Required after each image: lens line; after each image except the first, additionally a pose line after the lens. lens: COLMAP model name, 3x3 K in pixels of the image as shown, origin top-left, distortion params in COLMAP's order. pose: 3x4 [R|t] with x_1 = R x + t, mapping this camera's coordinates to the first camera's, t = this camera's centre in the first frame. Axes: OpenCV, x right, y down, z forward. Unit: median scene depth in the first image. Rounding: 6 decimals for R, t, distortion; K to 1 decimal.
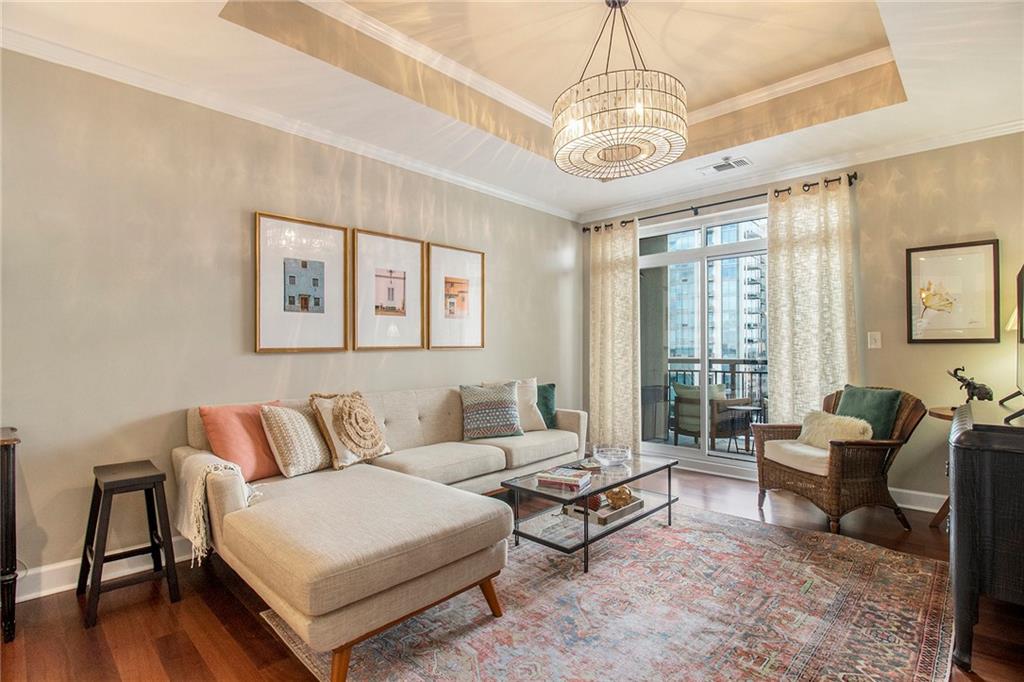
lens RADIAL K [[500.6, 0, 497.1], [0, 500.6, 338.9], [0, 0, 1]] dist [0.002437, -0.003775]
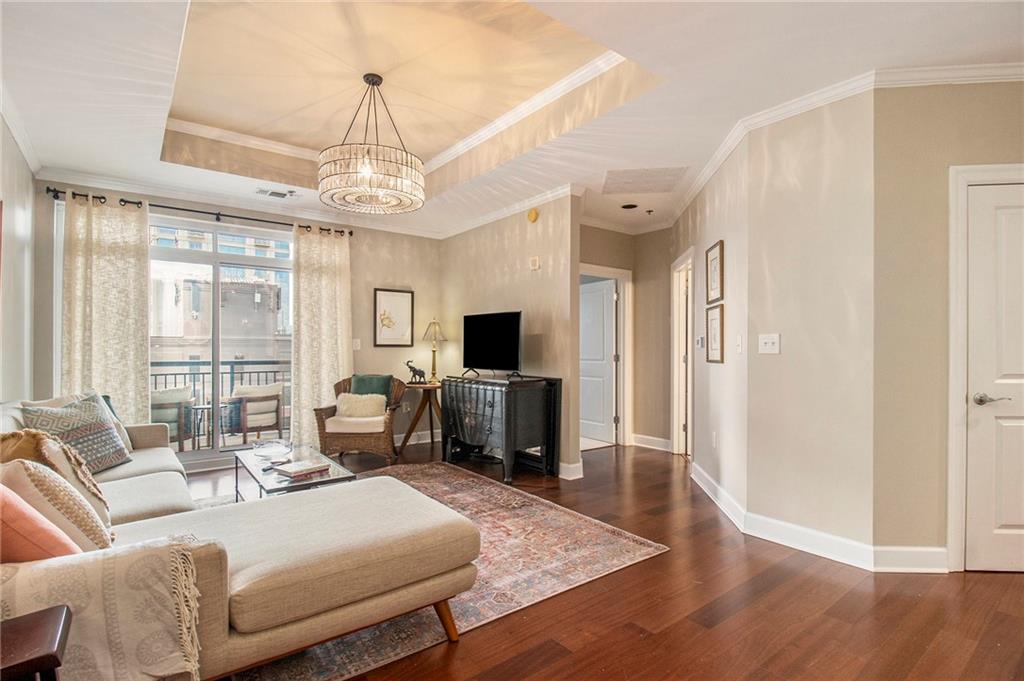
lens RADIAL K [[500.6, 0, 523.0], [0, 500.6, 351.7], [0, 0, 1]] dist [0.002437, -0.003775]
pose [[0.133321, -0.005719, 0.991056, -0.756423], [-0.018335, 0.999798, 0.008236, 0.002460], [-0.990903, -0.019269, 0.133189, 0.330612]]
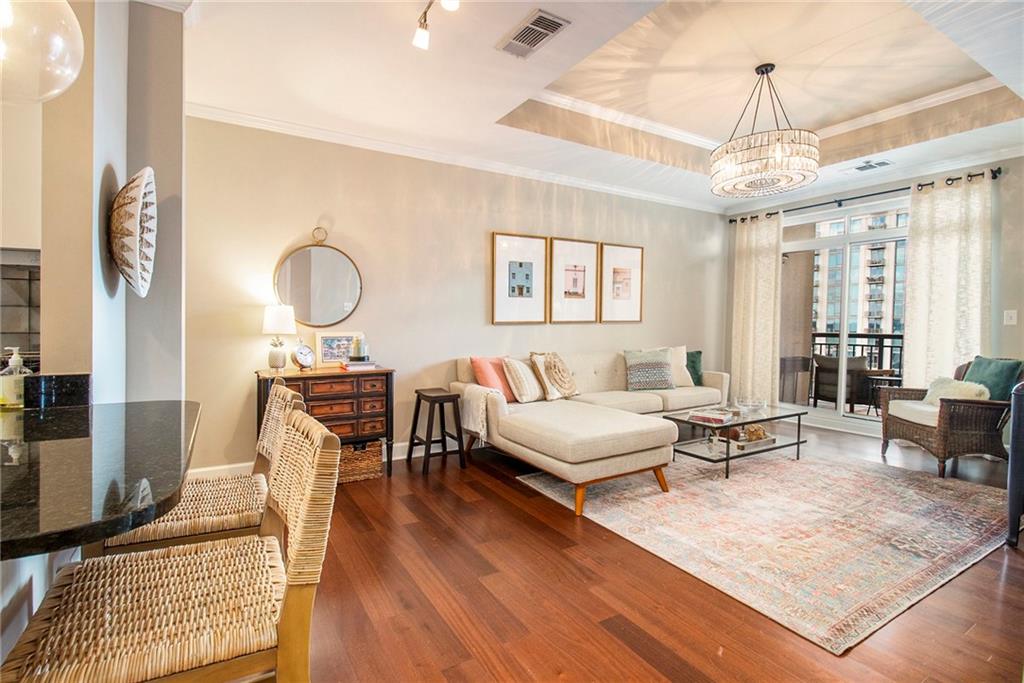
lens RADIAL K [[465.6, 0, 487.2], [0, 465.6, 340.7], [0, 0, 1]] dist [-0.005114, -0.004201]
pose [[0.955980, 0.017838, -0.292888, -0.077991], [0.000080, 0.998135, 0.061052, -0.009963], [0.293431, -0.058388, 0.954195, -0.363009]]
